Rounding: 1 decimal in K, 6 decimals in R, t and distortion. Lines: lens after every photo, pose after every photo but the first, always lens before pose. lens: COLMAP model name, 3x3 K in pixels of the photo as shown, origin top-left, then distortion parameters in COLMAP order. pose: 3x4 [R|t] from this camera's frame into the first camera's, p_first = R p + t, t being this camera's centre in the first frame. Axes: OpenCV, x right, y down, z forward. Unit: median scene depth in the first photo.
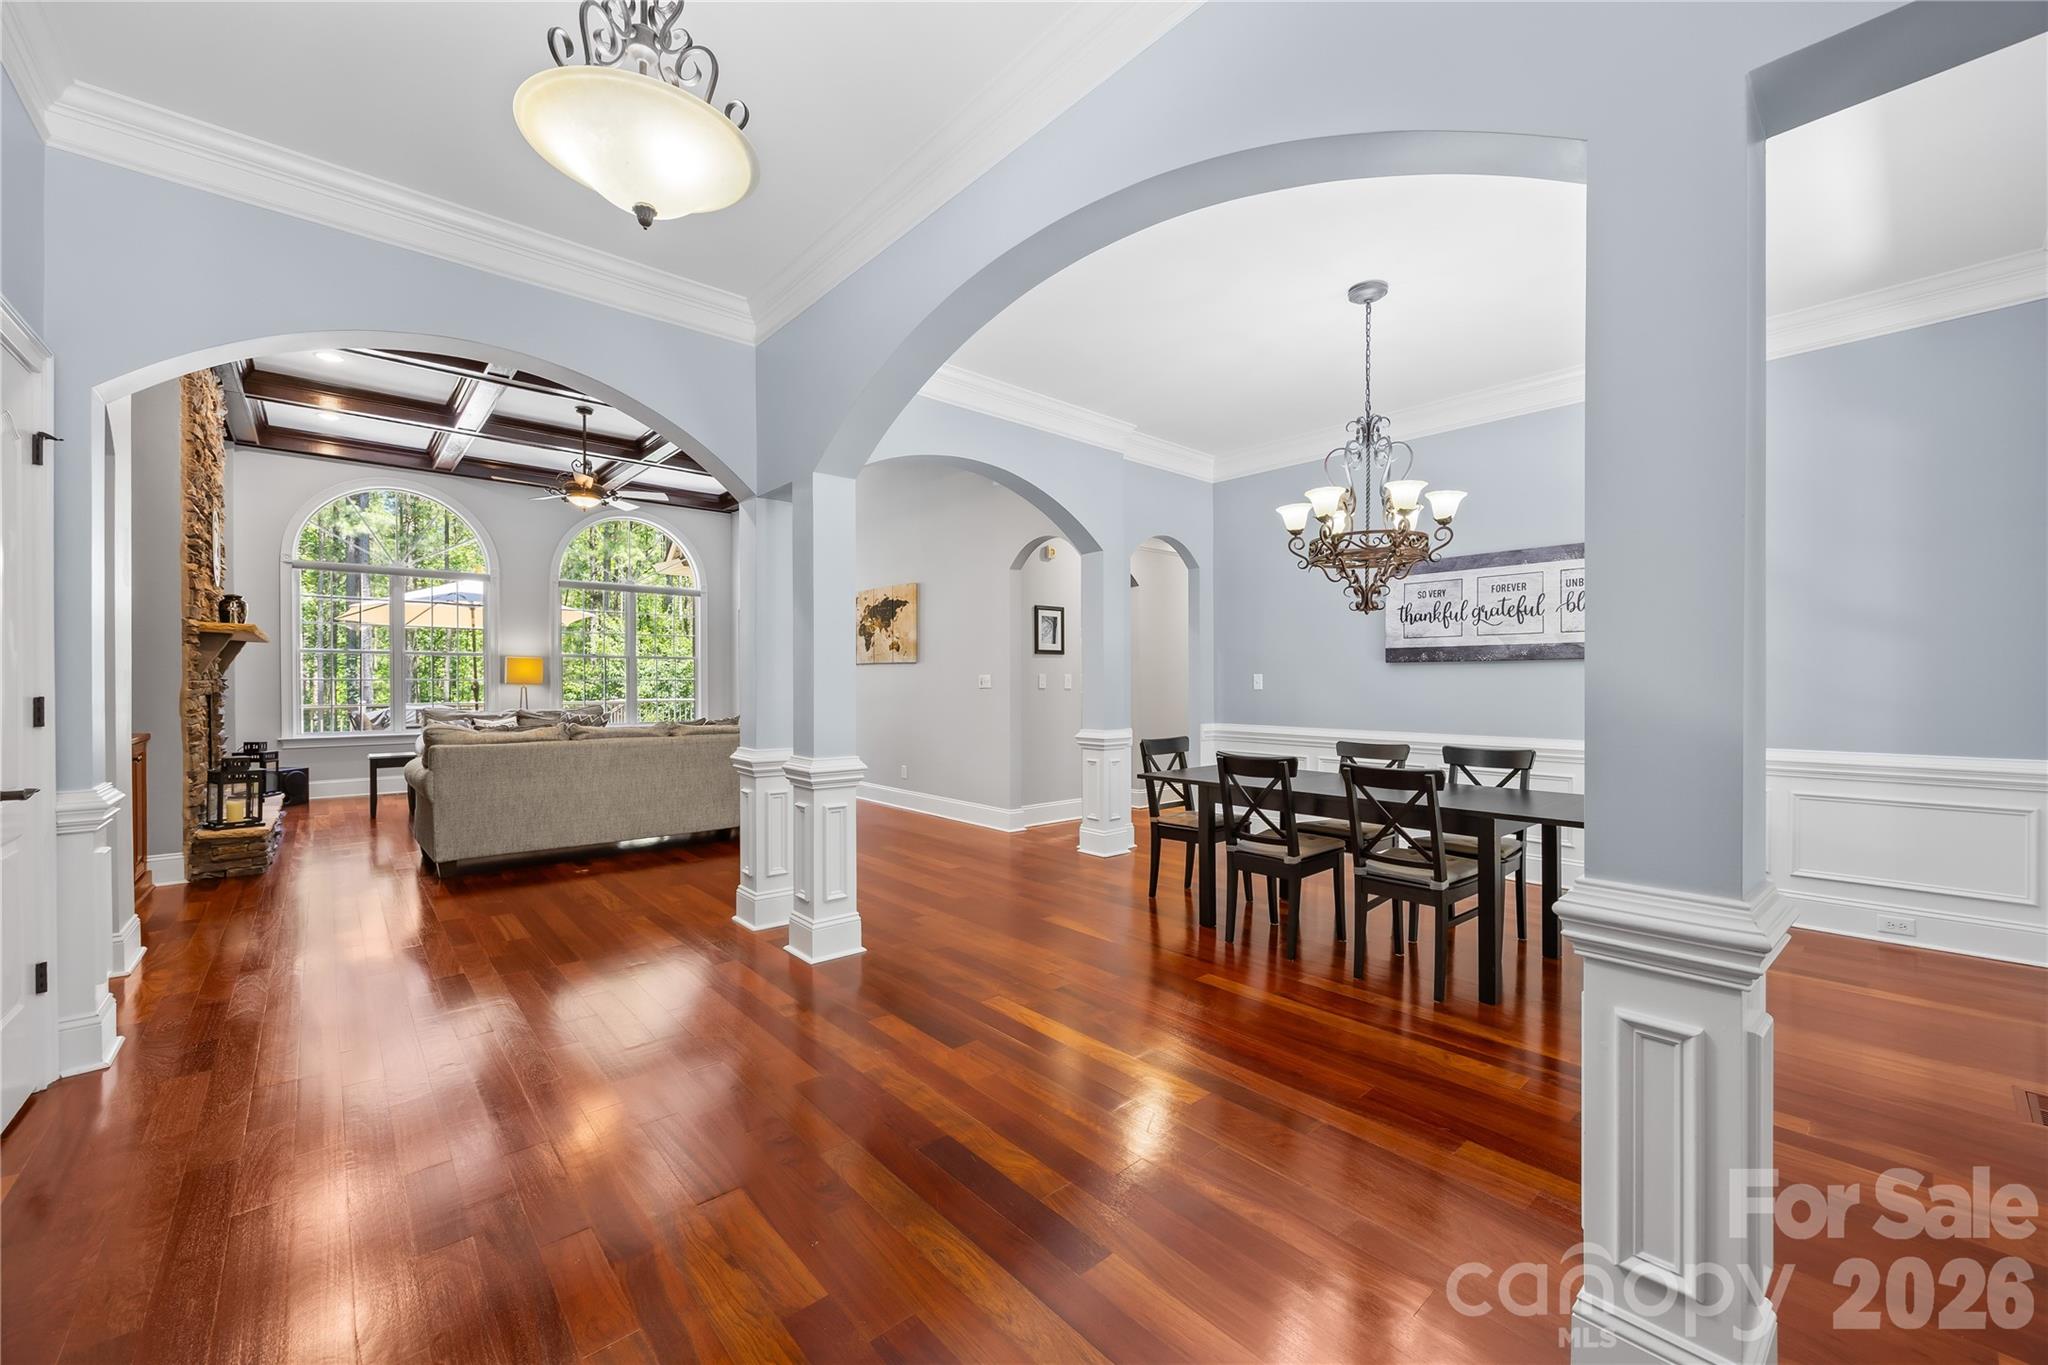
lens RADIAL K [[803.6, 0, 1026.7], [0, 803.6, 699.1], [0, 0, 1]] dist [0.000205, 0.000246]
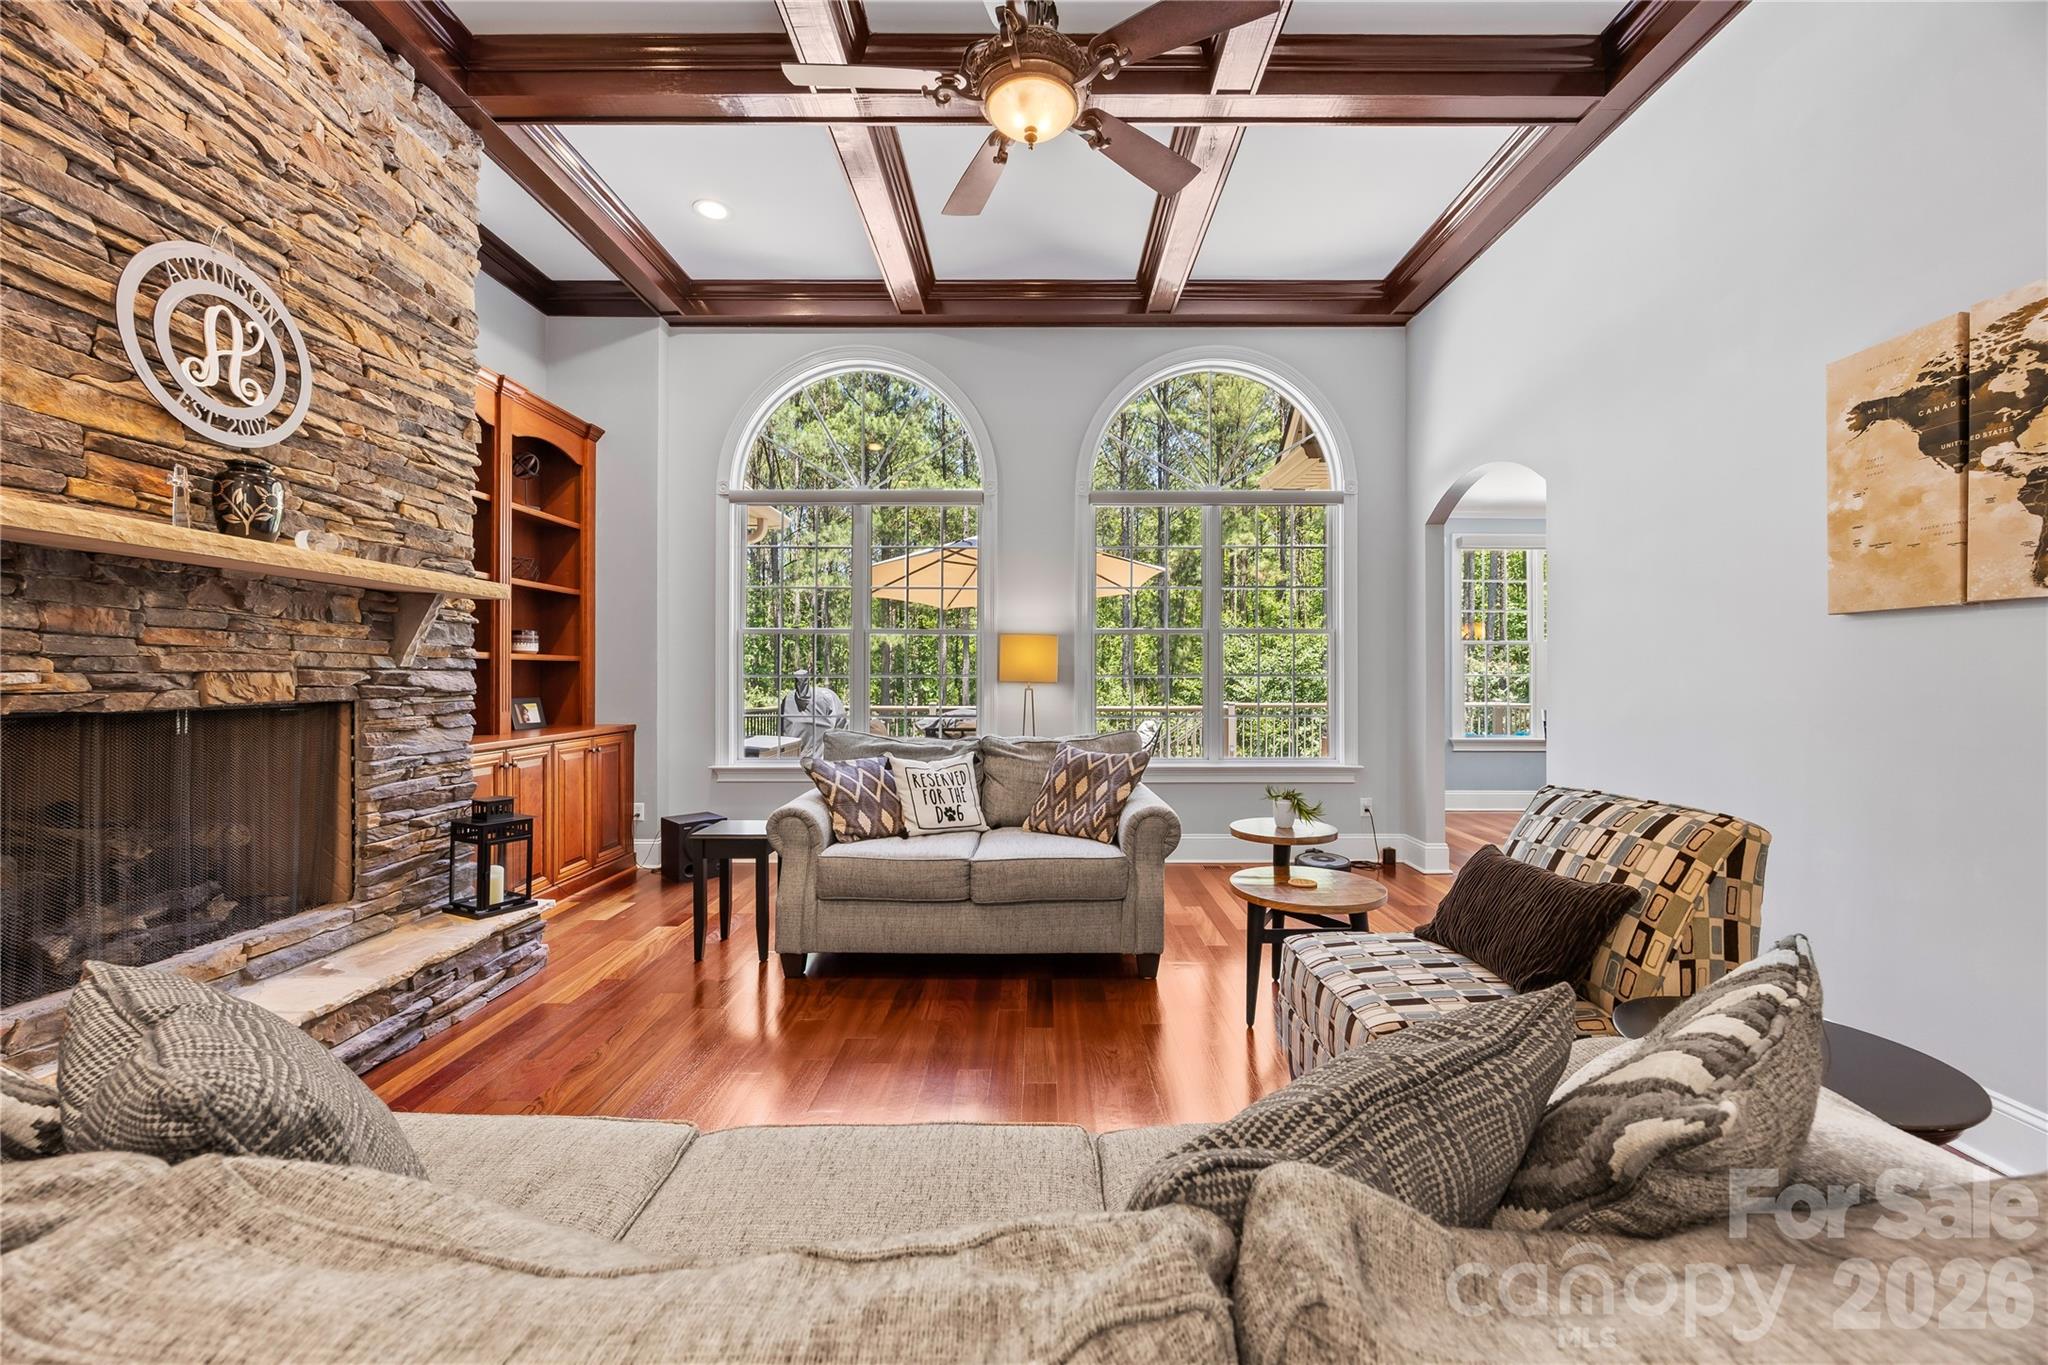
lens RADIAL K [[792.9, 0, 1035.0], [0, 792.9, 679.9], [0, 0, 1]] dist [-0.007660, 0.000154]
pose [[0.750251, -0.000399, -0.661153, -0.468898], [-0.012649, 0.999808, -0.014957, -0.022531], [0.661032, 0.019584, 0.750102, 1.057530]]
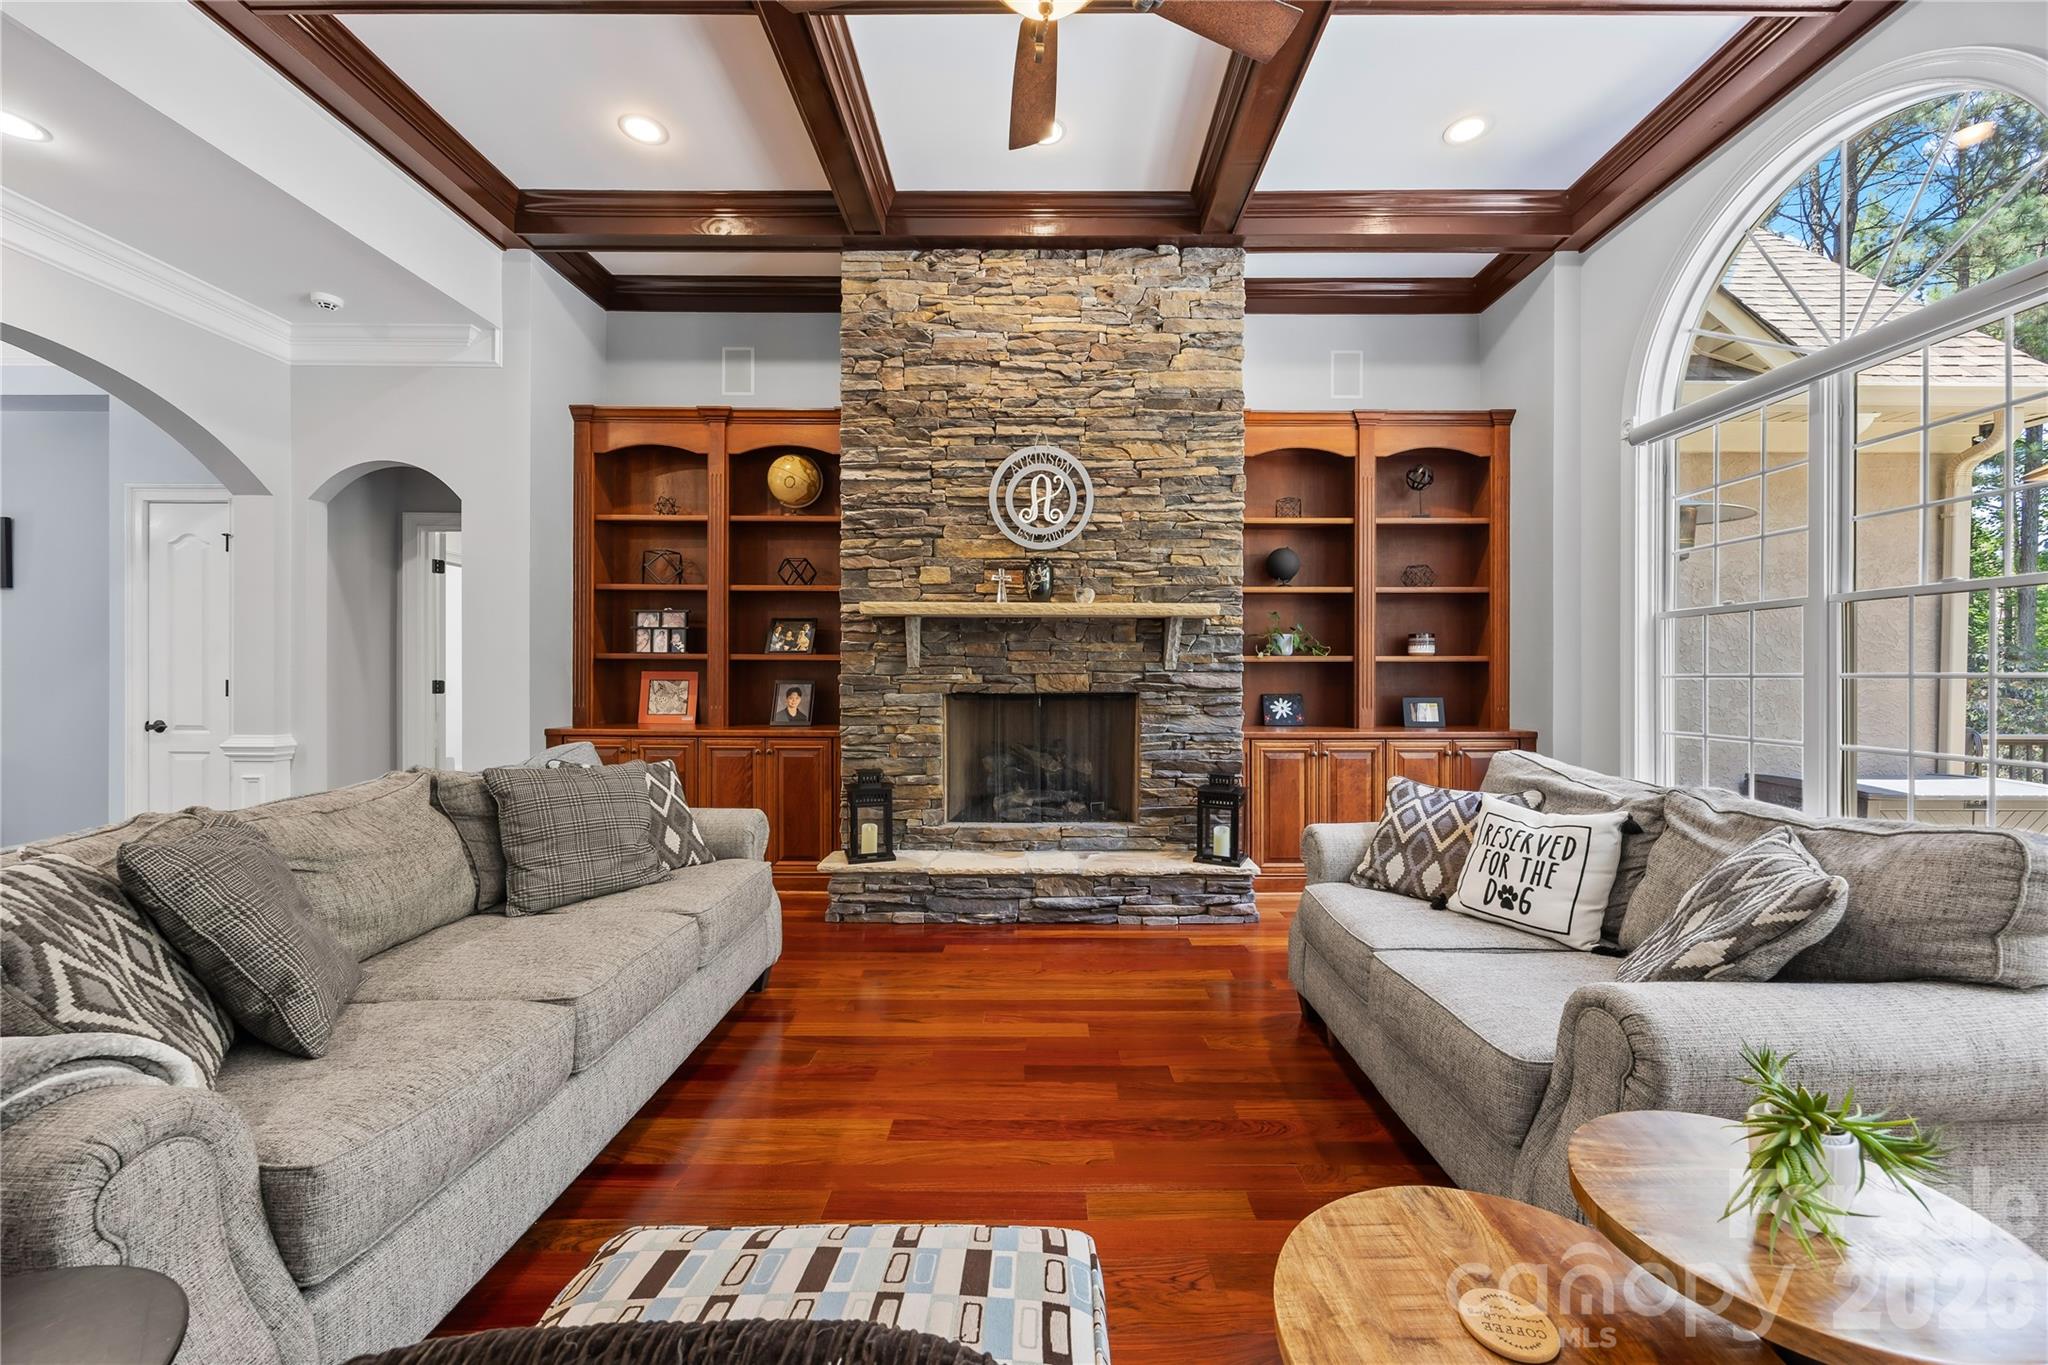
lens RADIAL K [[785.2, 0, 1046.0], [0, 785.2, 675.1], [0, 0, 1]] dist [-0.000439, 0.000082]
pose [[-0.649567, -0.005445, -0.760285, -0.491286], [-0.021518, 0.999705, 0.011225, -0.035462], [0.760000, 0.023651, -0.649492, 1.611484]]
